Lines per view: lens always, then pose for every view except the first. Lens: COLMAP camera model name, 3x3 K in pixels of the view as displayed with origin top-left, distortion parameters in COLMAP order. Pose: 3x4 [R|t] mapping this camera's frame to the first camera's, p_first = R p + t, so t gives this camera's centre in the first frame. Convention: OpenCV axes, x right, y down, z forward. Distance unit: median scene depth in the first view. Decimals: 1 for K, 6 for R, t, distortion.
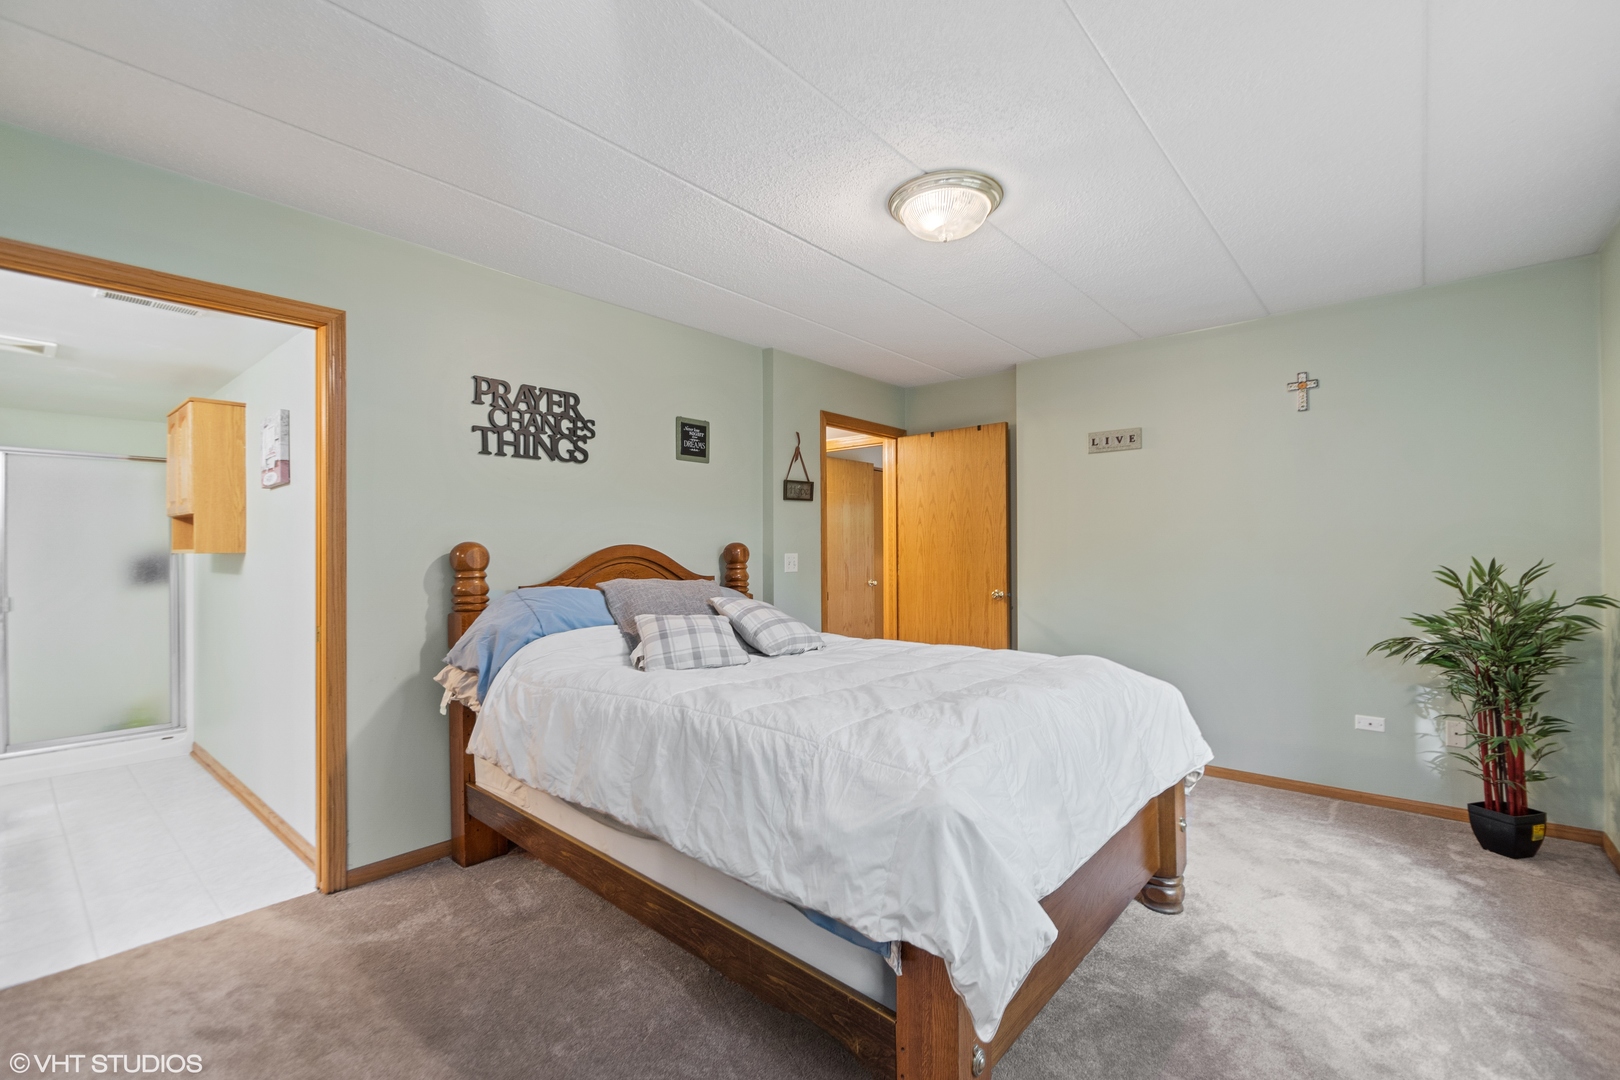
lens RADIAL K [[715.1, 0, 809.0], [0, 715.1, 535.3], [0, 0, 1]] dist [-0.000272, -0.000274]
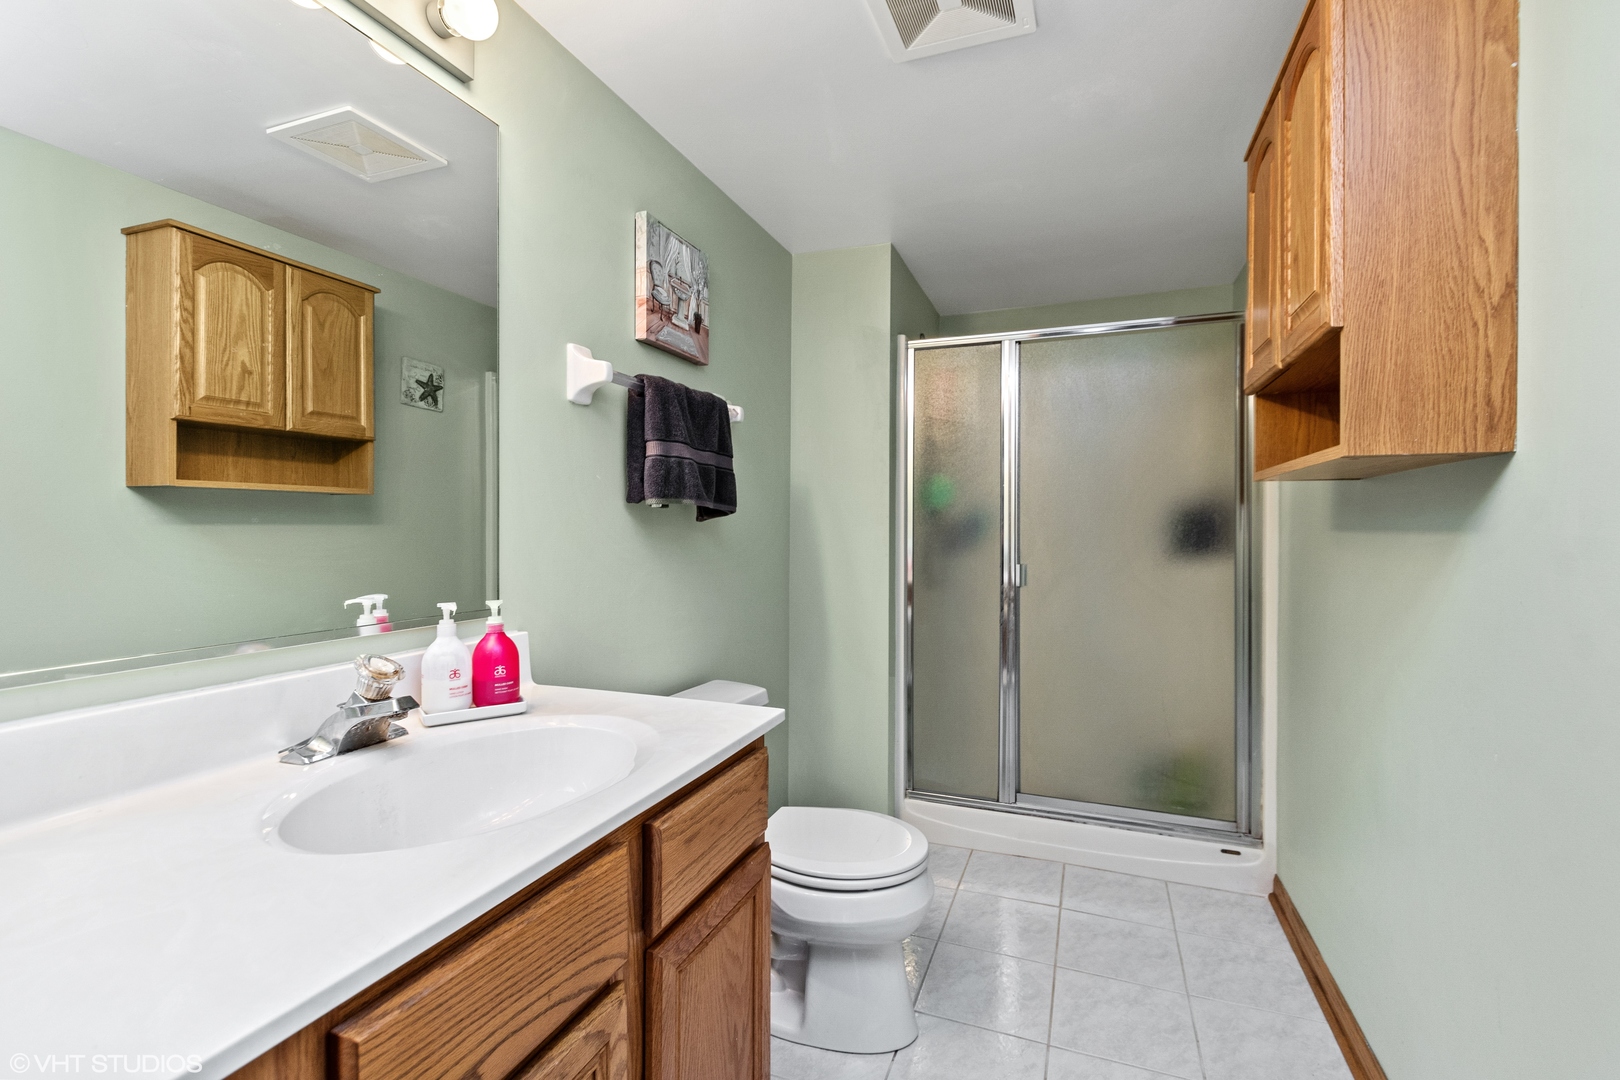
lens RADIAL K [[715.1, 0, 809.0], [0, 715.1, 535.3], [0, 0, 1]] dist [-0.000272, -0.000274]
pose [[0.331849, 0.017107, -0.943177, -0.508865], [0.004350, 0.999797, 0.019665, 0.041924], [0.943322, -0.010628, 0.331708, 0.536741]]
